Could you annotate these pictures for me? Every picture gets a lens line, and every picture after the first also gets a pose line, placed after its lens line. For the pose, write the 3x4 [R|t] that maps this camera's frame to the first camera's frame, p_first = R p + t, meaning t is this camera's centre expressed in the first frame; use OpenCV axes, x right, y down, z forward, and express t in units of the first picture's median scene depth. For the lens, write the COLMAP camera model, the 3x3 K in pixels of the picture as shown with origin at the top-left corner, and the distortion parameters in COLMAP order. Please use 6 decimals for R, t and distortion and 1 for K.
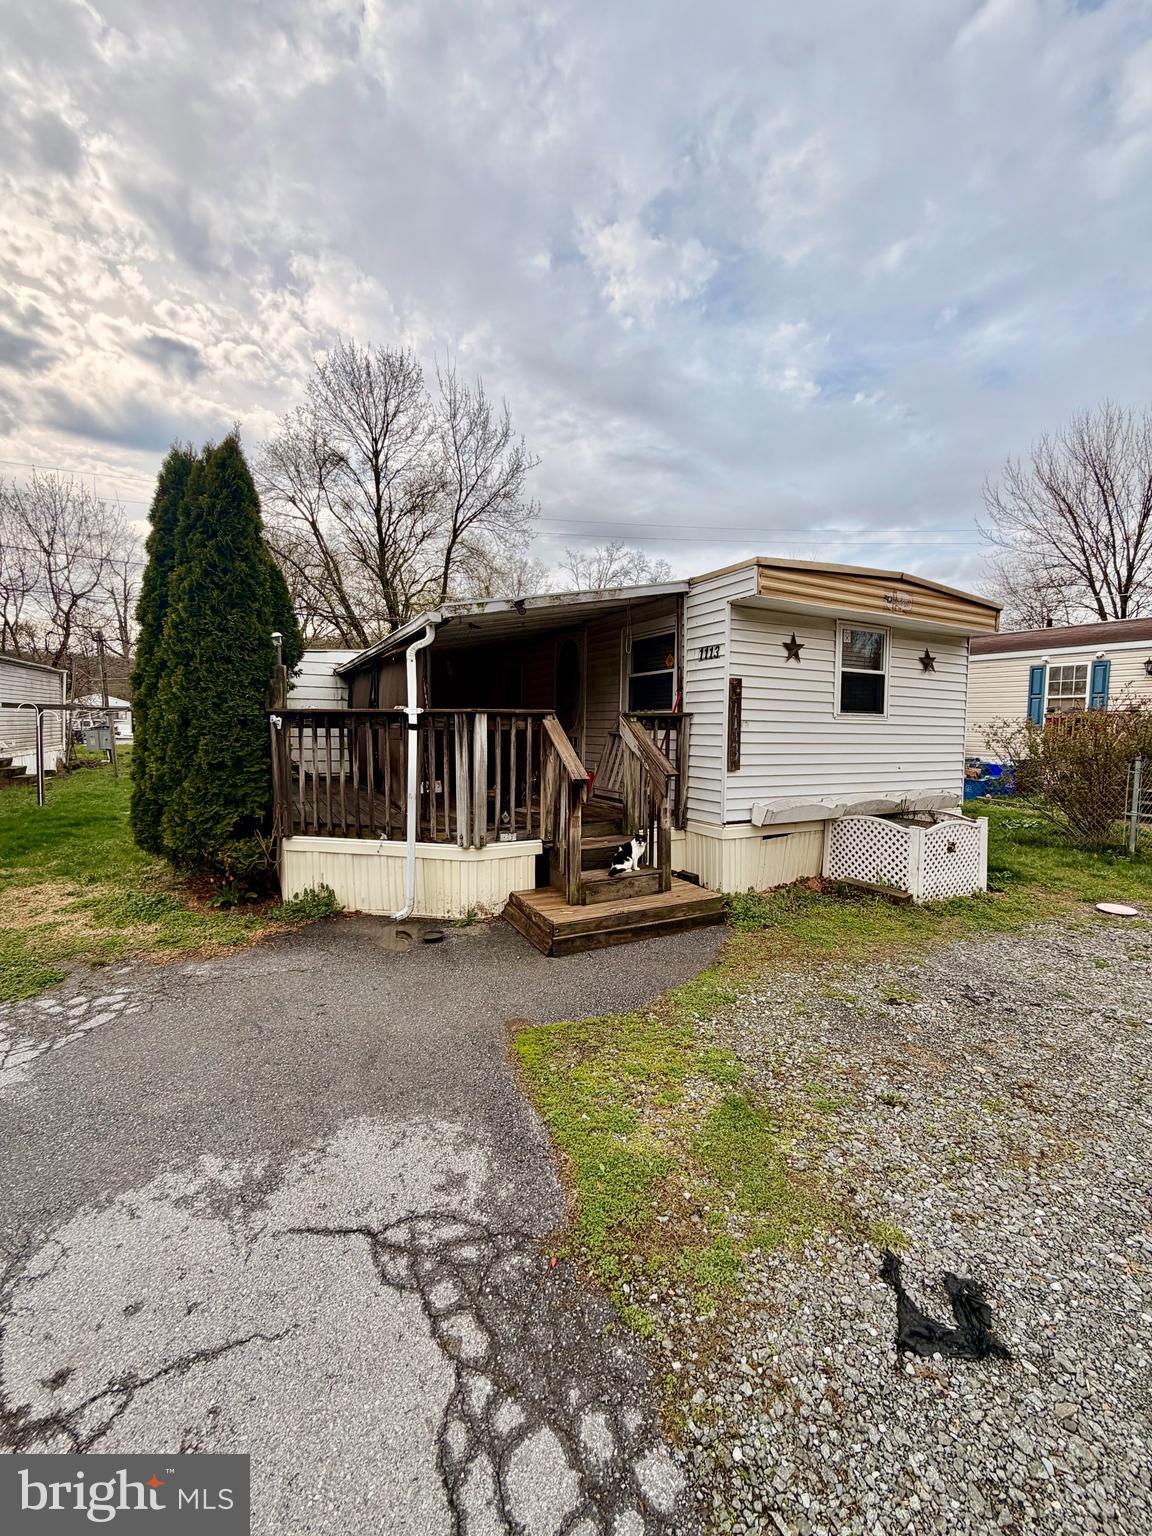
lens RADIAL K [[623.3, 0, 577.0], [0, 623.3, 762.4], [0, 0, 1]] dist [0.001952, 0.000445]
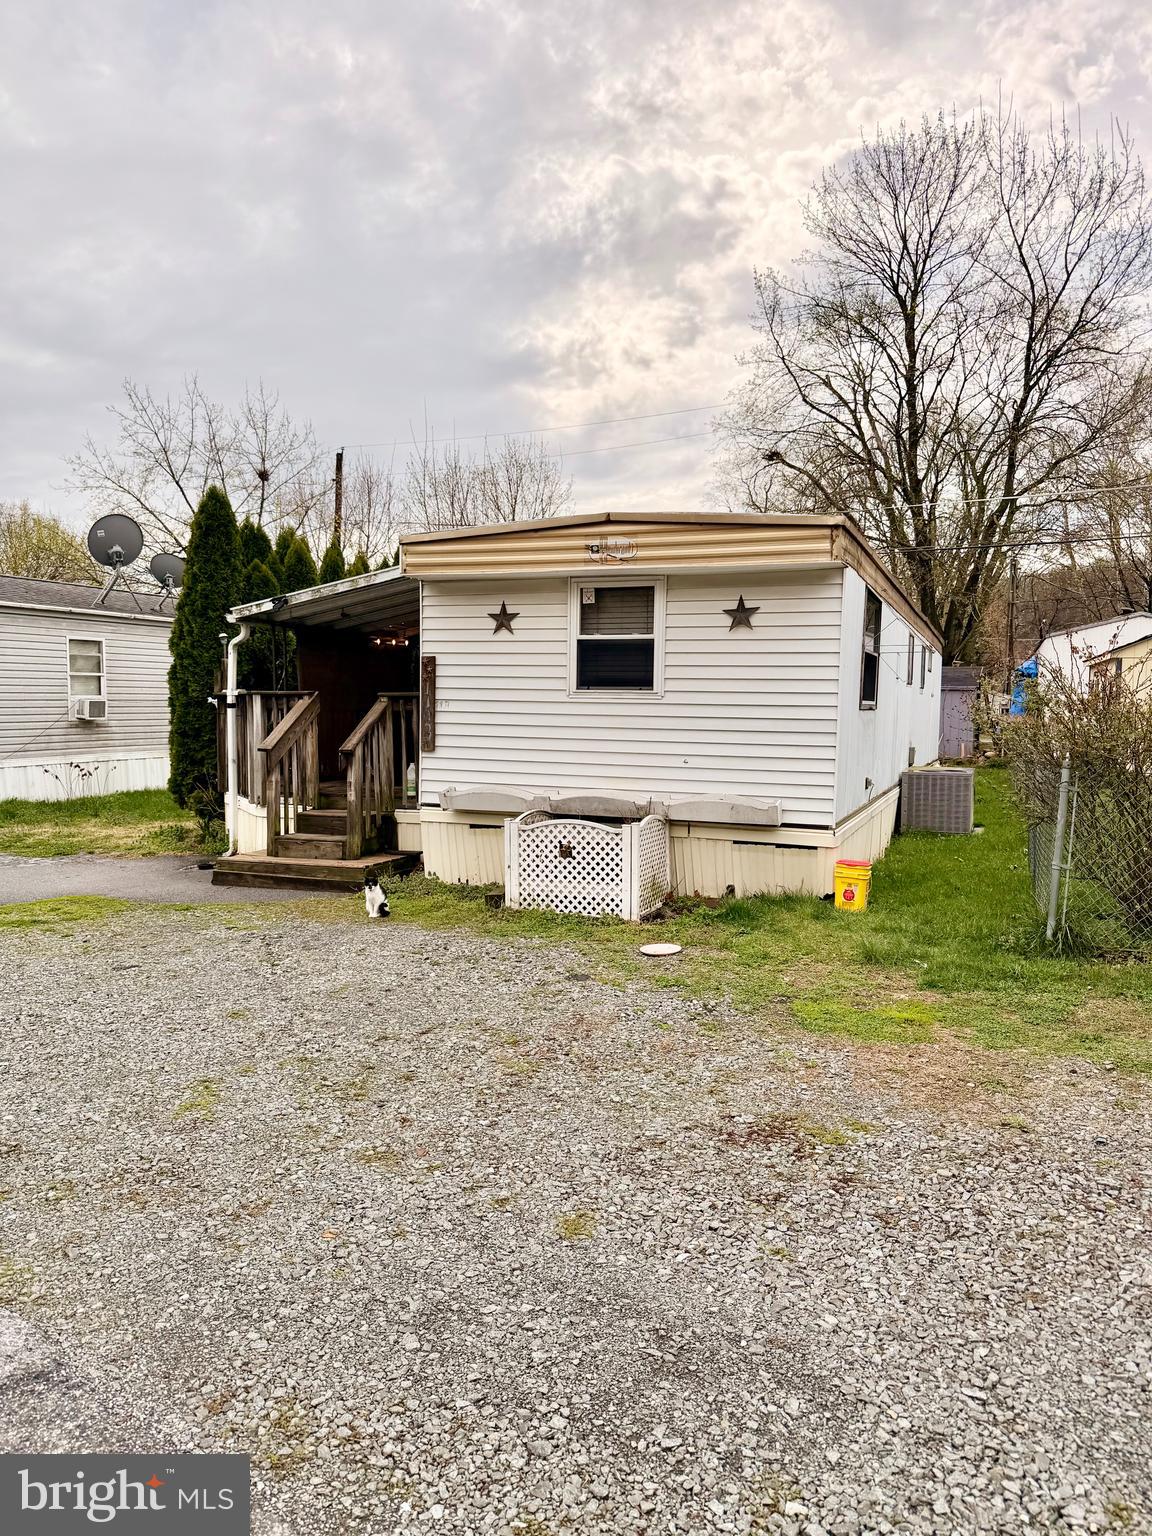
lens RADIAL K [[1047.7, 0, 583.3], [0, 1047.7, 770.8], [0, 0, 1]] dist [-0.010673, -0.006702]
pose [[0.668017, 0.047627, -0.742621, 1.515969], [-0.045137, 0.998706, 0.023448, -0.004863], [0.742776, 0.017856, 0.669302, 0.084105]]
